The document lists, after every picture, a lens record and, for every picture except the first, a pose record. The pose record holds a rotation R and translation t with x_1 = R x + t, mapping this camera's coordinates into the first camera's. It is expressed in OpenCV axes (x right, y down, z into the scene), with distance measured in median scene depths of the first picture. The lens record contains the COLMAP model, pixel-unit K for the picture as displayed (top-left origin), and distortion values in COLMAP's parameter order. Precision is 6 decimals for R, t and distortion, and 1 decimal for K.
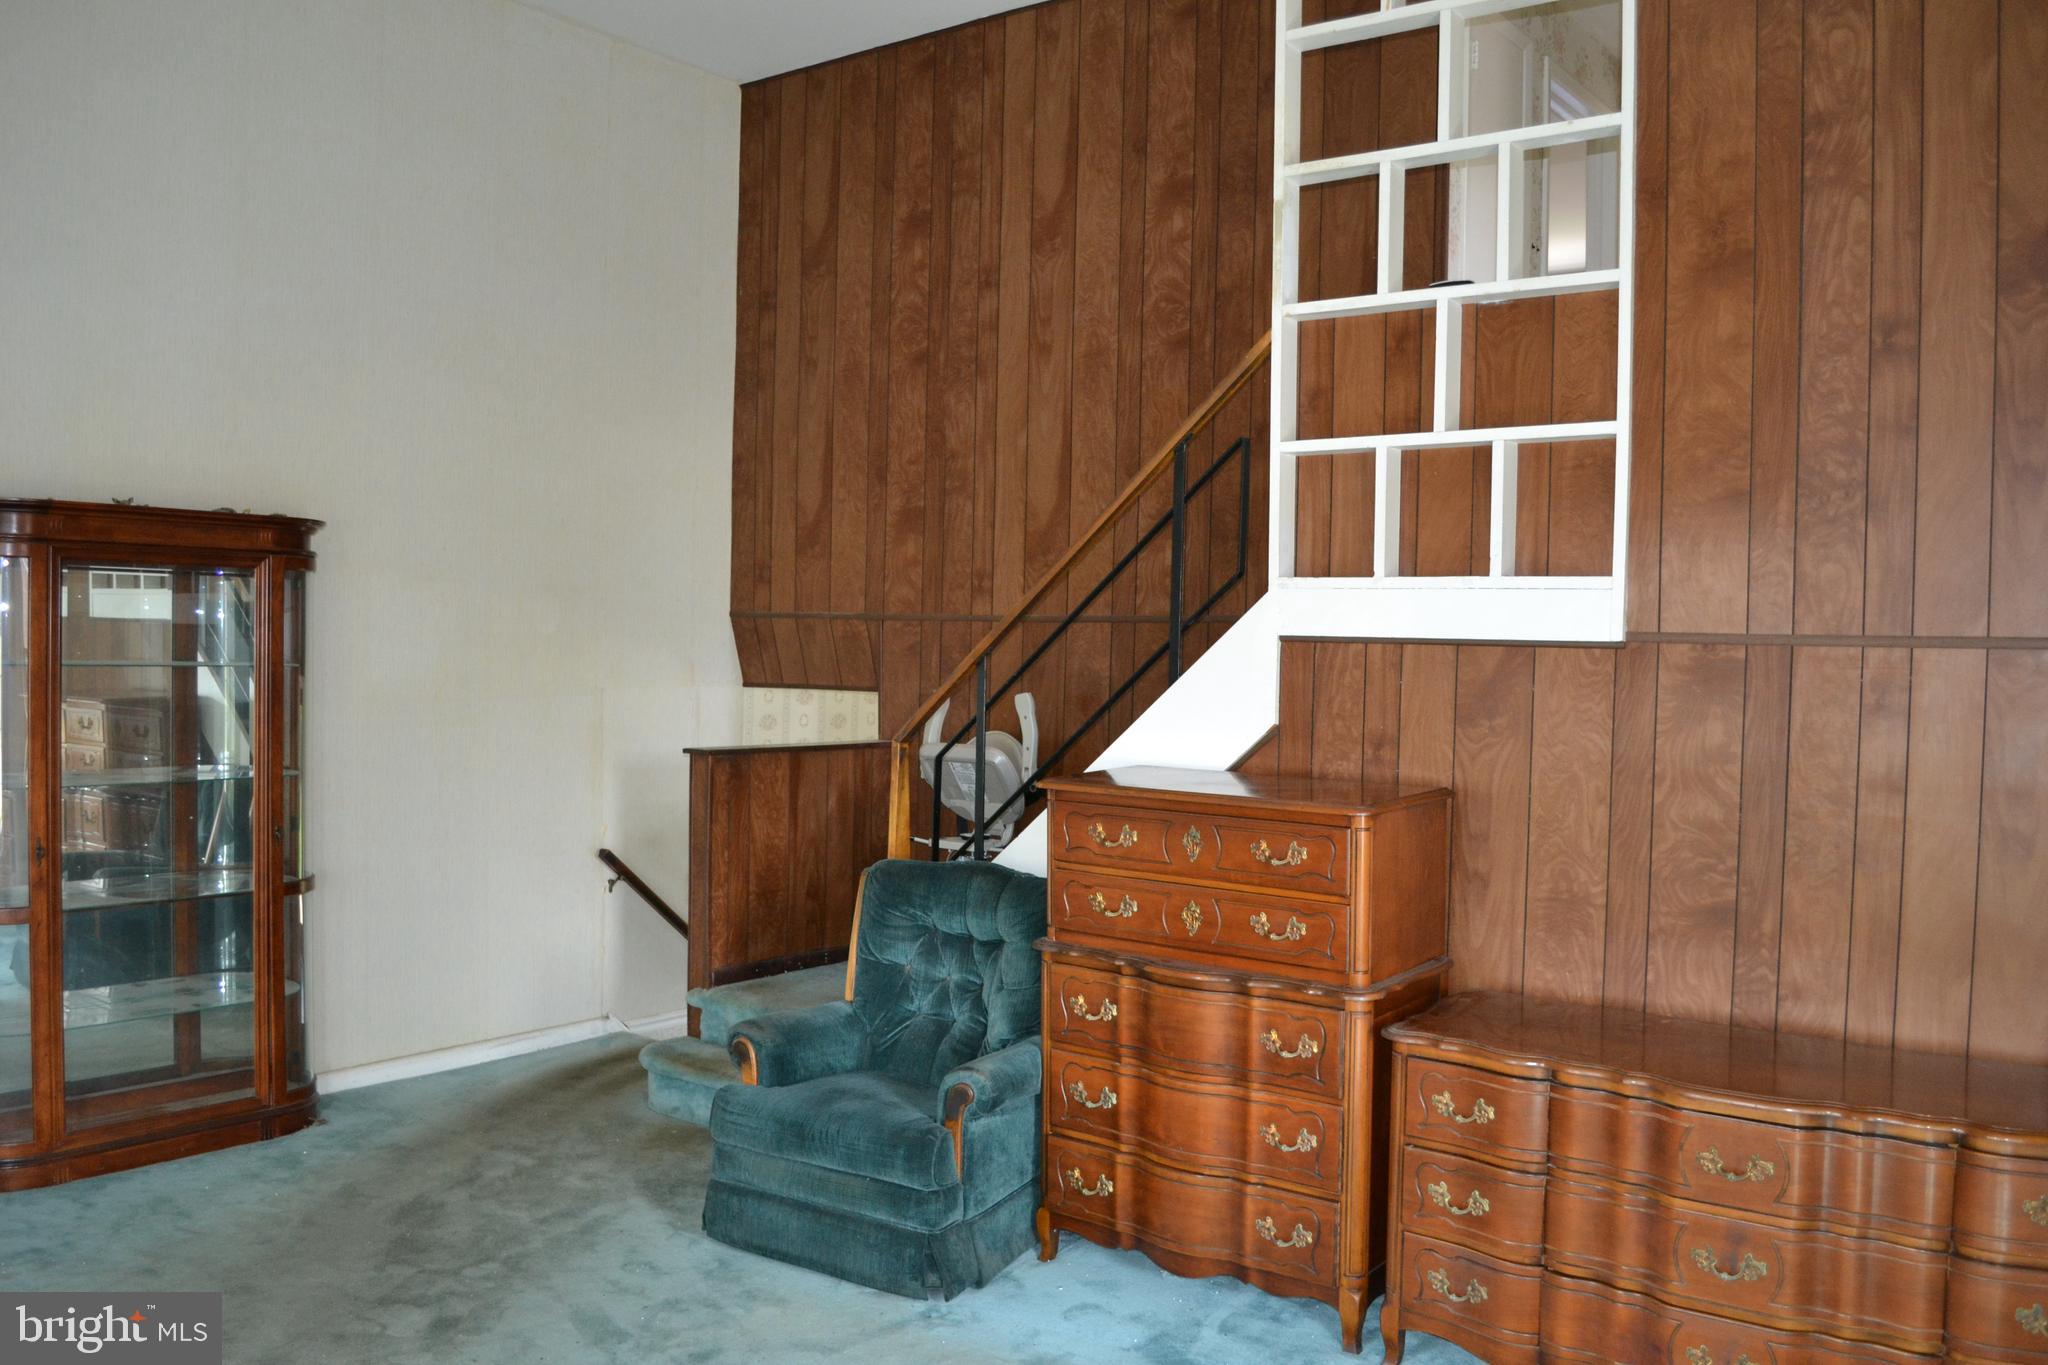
lens RADIAL K [[1676.1, 0, 1020.6], [0, 1676.1, 693.3], [0, 0, 1]] dist [-0.084840, 0.014850]
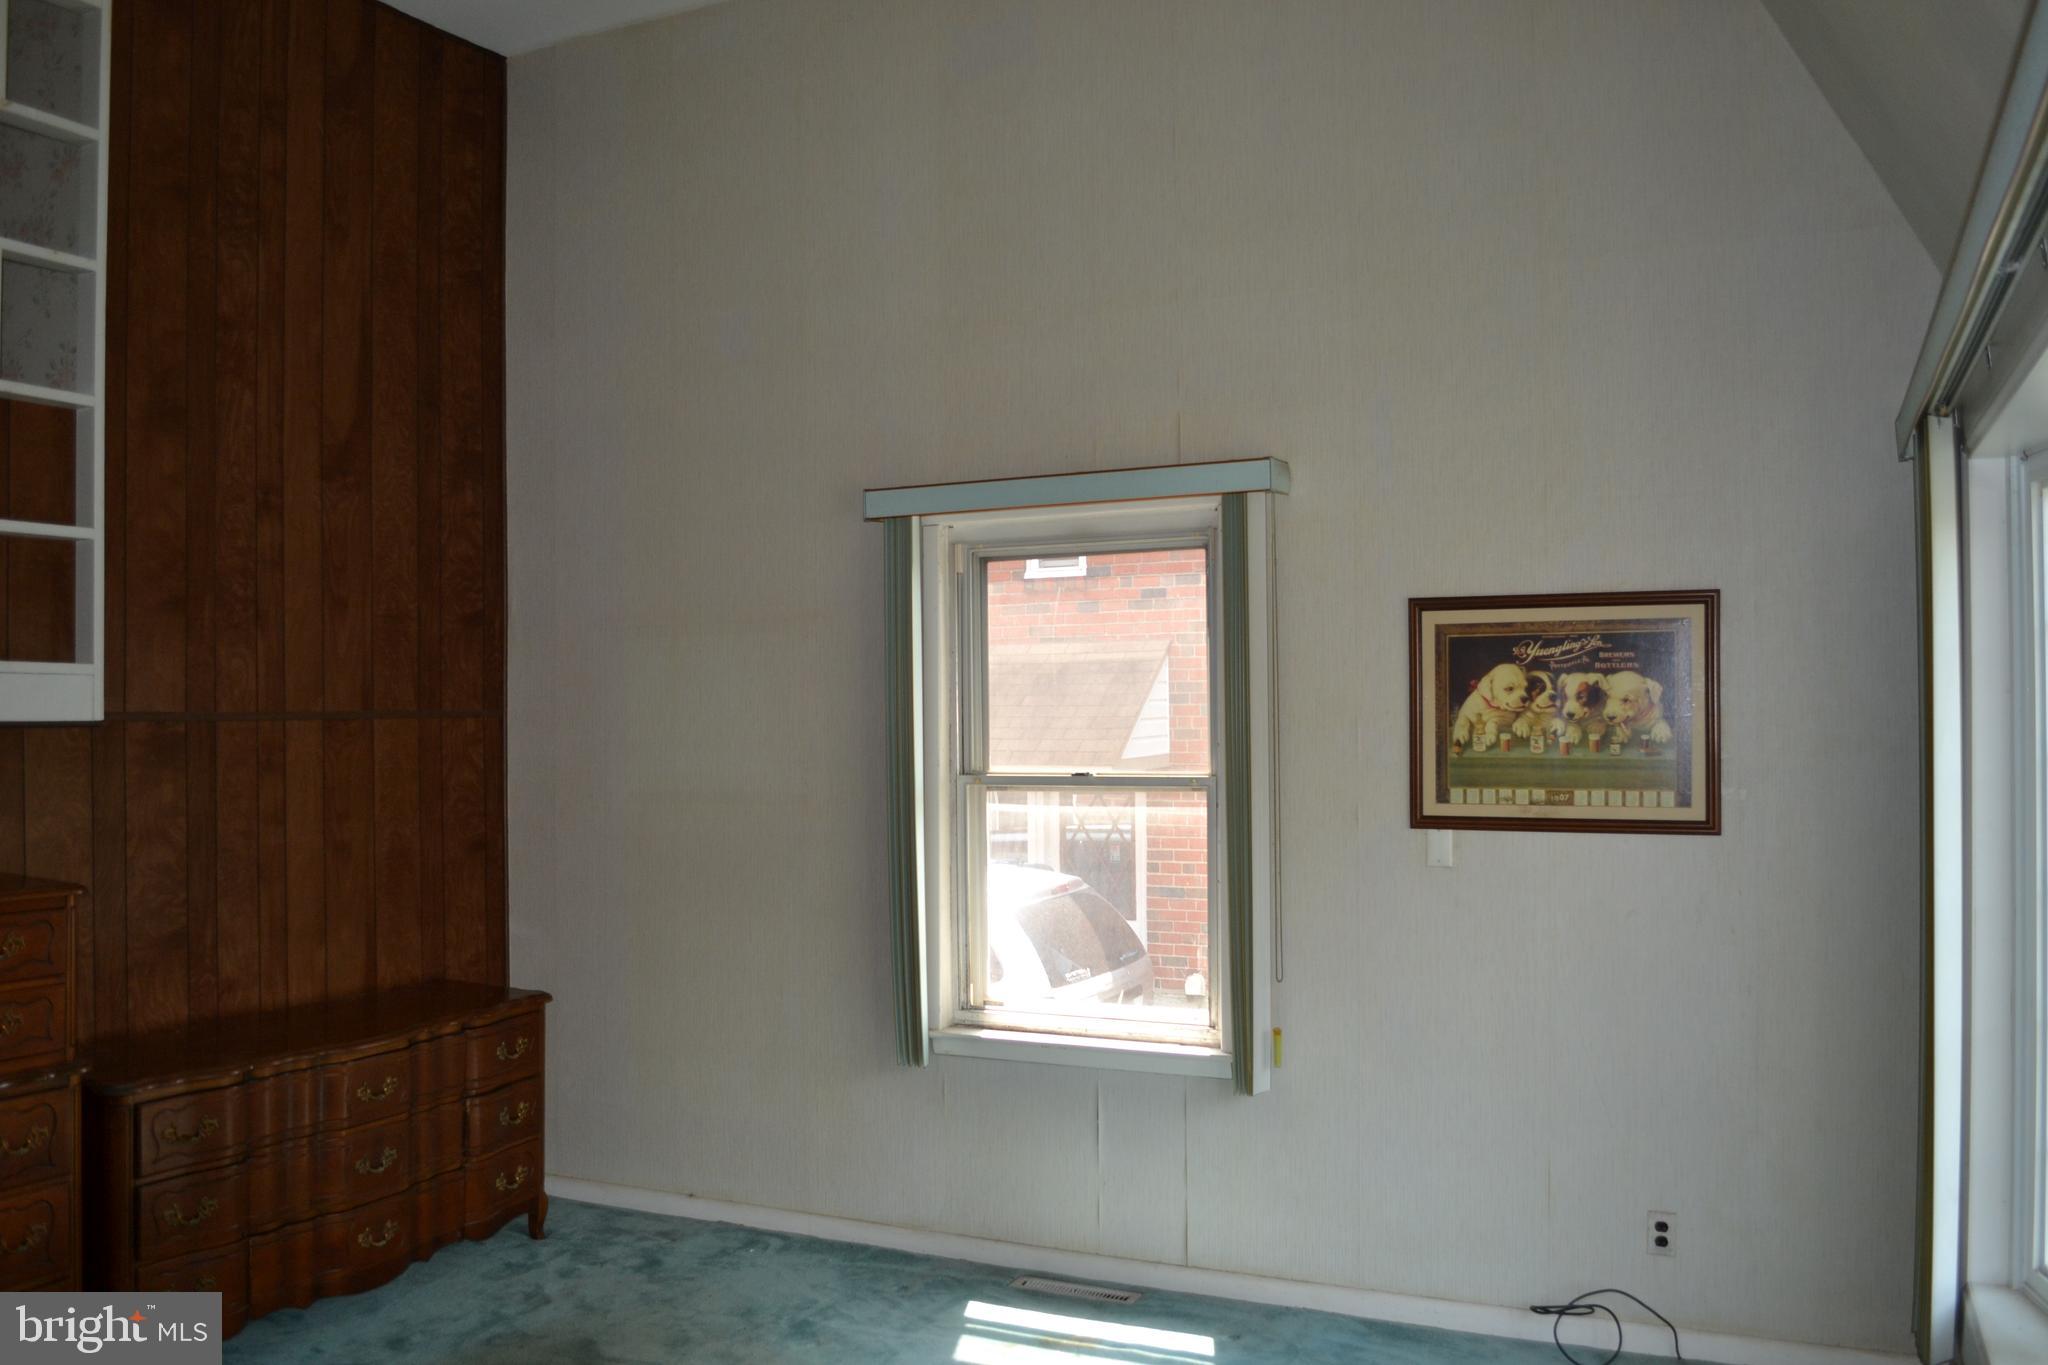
lens RADIAL K [[1676.1, 0, 1023.4], [0, 1676.1, 669.7], [0, 0, 1]] dist [-0.084840, 0.014850]
pose [[-0.213641, 0.008927, 0.976871, -0.909379], [0.032046, 0.999484, -0.002125, -0.044831], [-0.976387, 0.030850, -0.213817, 0.635899]]
